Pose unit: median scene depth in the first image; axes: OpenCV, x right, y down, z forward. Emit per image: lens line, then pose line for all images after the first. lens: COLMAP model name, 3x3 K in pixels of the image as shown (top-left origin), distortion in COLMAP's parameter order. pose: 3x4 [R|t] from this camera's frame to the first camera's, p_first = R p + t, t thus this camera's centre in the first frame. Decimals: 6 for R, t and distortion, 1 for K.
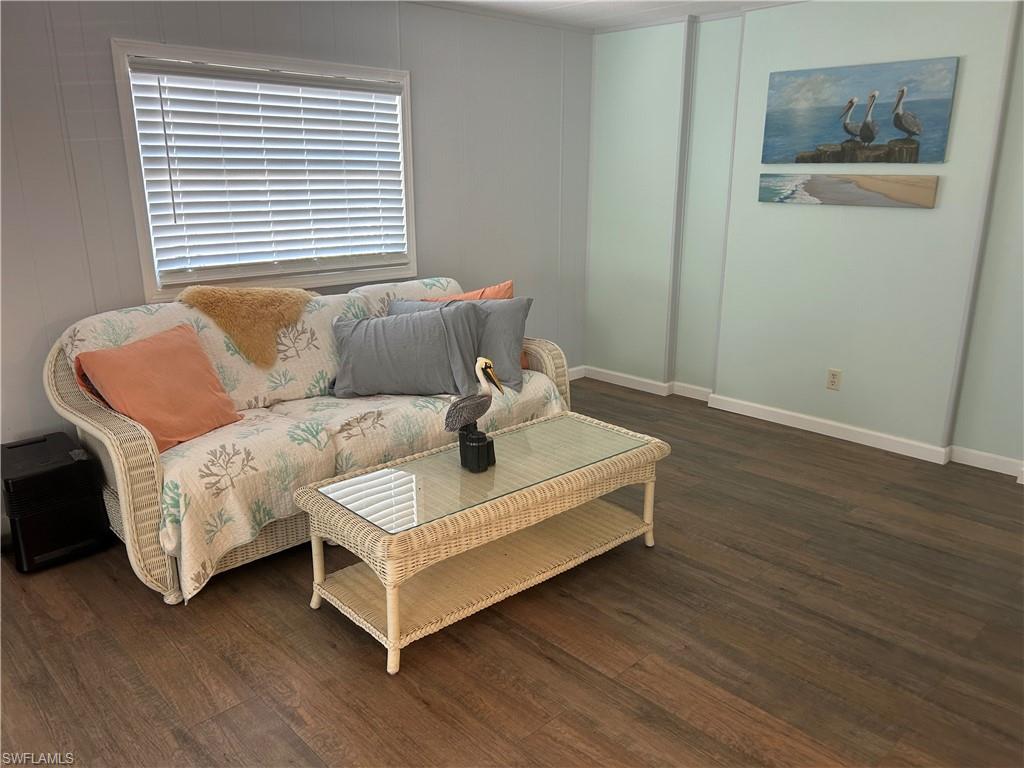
lens RADIAL K [[768.7, 0, 512.0], [0, 768.7, 384.0], [0, 0, 1]] dist [0.059395, -0.077227]
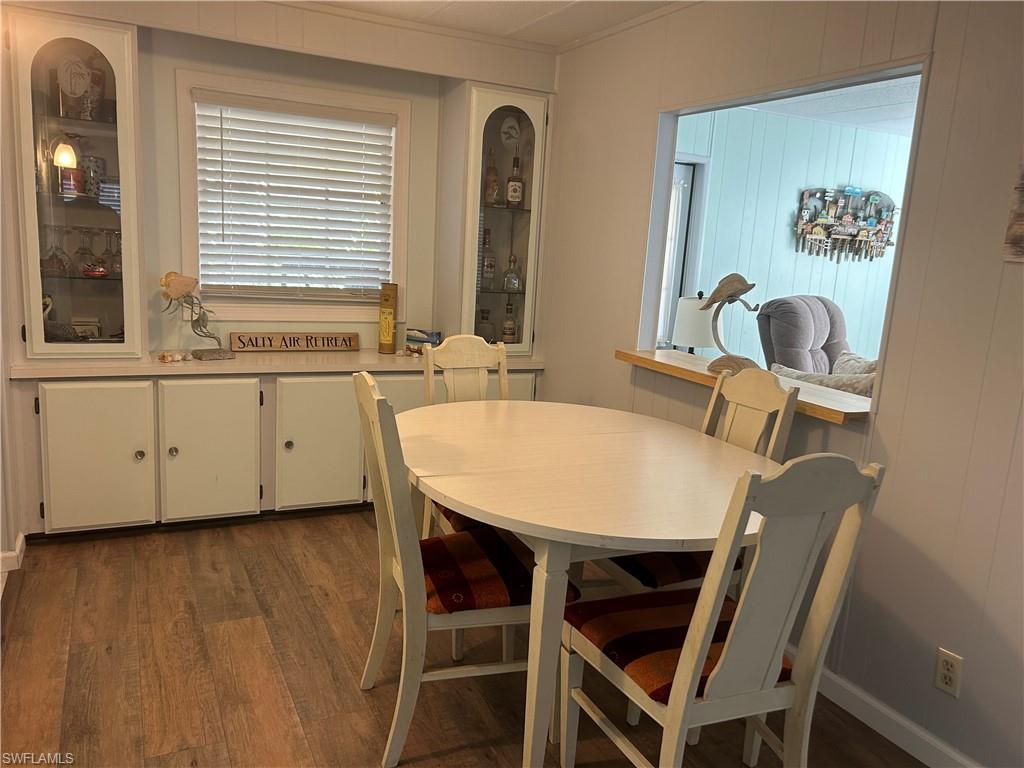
lens RADIAL K [[768.7, 0, 512.0], [0, 768.7, 384.0], [0, 0, 1]] dist [0.059395, -0.077227]
pose [[-0.952346, -0.108147, 0.285205, -1.119979], [0.027575, 0.900681, 0.433604, -0.463622], [-0.303772, 0.420806, -0.854778, 1.772160]]
